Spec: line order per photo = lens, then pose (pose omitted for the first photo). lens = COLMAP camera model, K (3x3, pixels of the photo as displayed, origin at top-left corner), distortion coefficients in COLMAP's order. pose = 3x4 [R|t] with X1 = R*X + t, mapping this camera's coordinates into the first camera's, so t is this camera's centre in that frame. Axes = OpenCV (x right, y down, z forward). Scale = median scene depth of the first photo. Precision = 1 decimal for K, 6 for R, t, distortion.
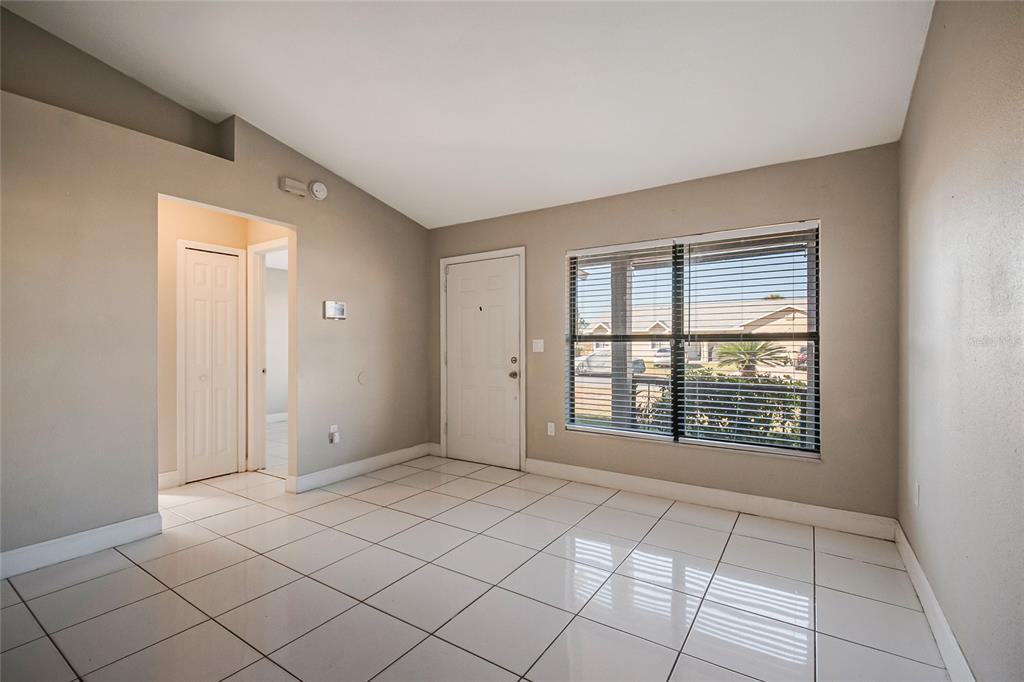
lens RADIAL K [[448.8, 0, 518.5], [0, 448.8, 346.8], [0, 0, 1]] dist [0.020978, -0.015237]
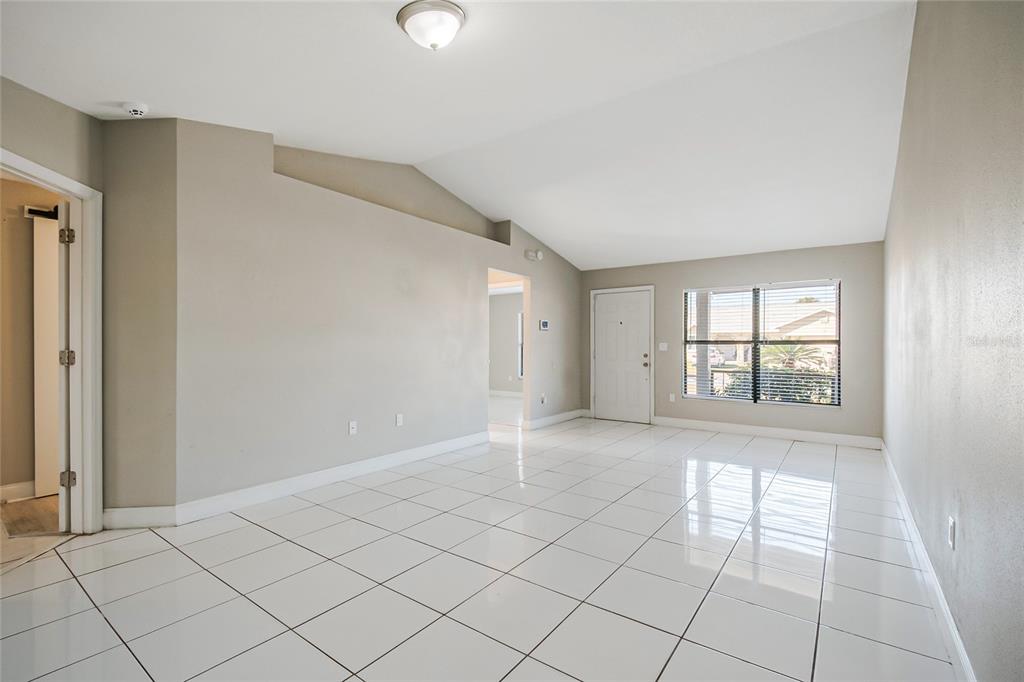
lens RADIAL K [[448.8, 0, 518.5], [0, 448.8, 346.8], [0, 0, 1]] dist [0.020978, -0.015237]
pose [[0.998737, 0.004693, -0.050023, -0.394708], [-0.004782, 0.999987, -0.001662, 0.003558], [0.050015, 0.001899, 0.998747, -0.644944]]
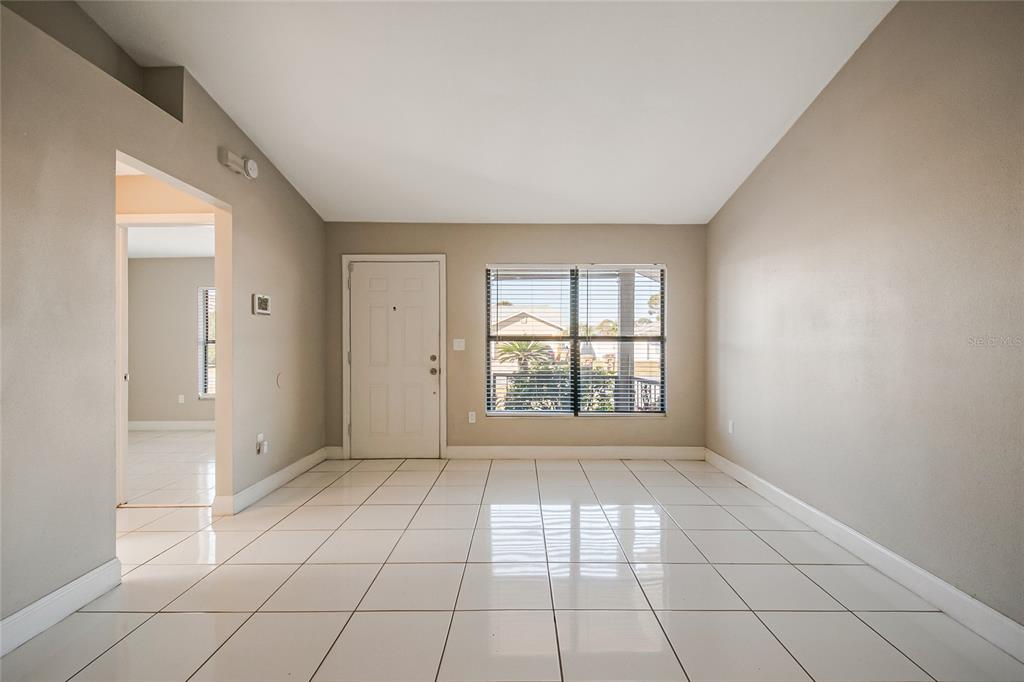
lens RADIAL K [[449.2, 0, 520.6], [0, 449.2, 343.1], [0, 0, 1]] dist [0.000938, -0.000355]
pose [[0.837029, 0.001831, 0.547156, -0.438347], [0.001651, 0.999981, -0.005872, 0.001028], [-0.547156, 0.005818, 0.837010, -0.022789]]
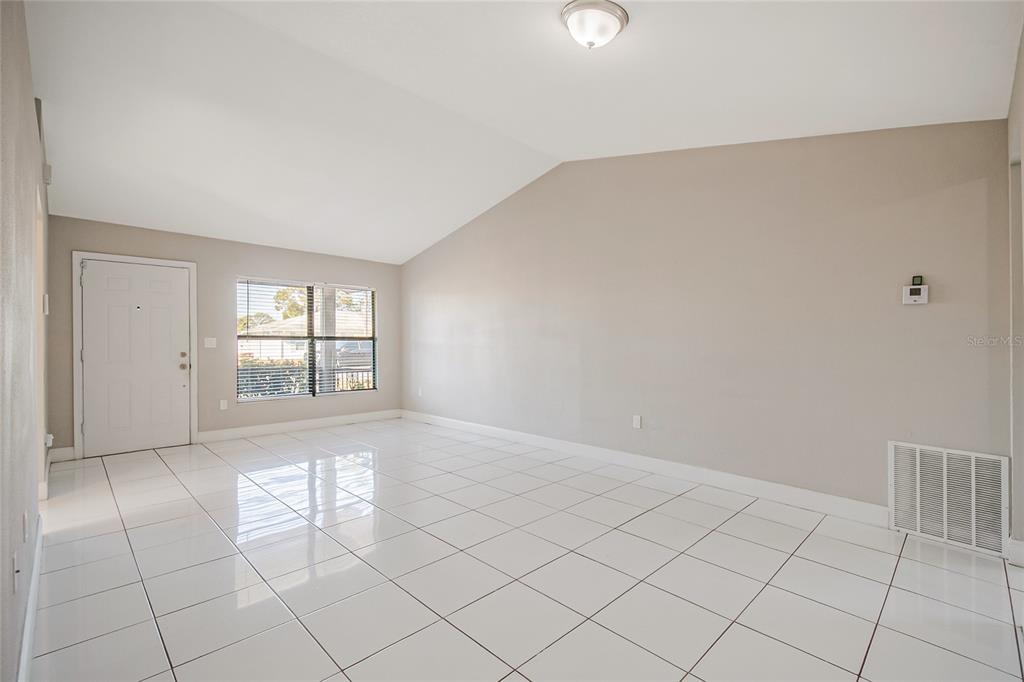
lens RADIAL K [[444.4, 0, 513.5], [0, 444.4, 340.0], [0, 0, 1]] dist [-0.001168, -0.014920]
pose [[0.208704, 0.006207, 0.977959, -1.011021], [0.003892, 0.999967, -0.007177, 0.002763], [-0.977971, 0.005305, 0.208673, -0.116972]]
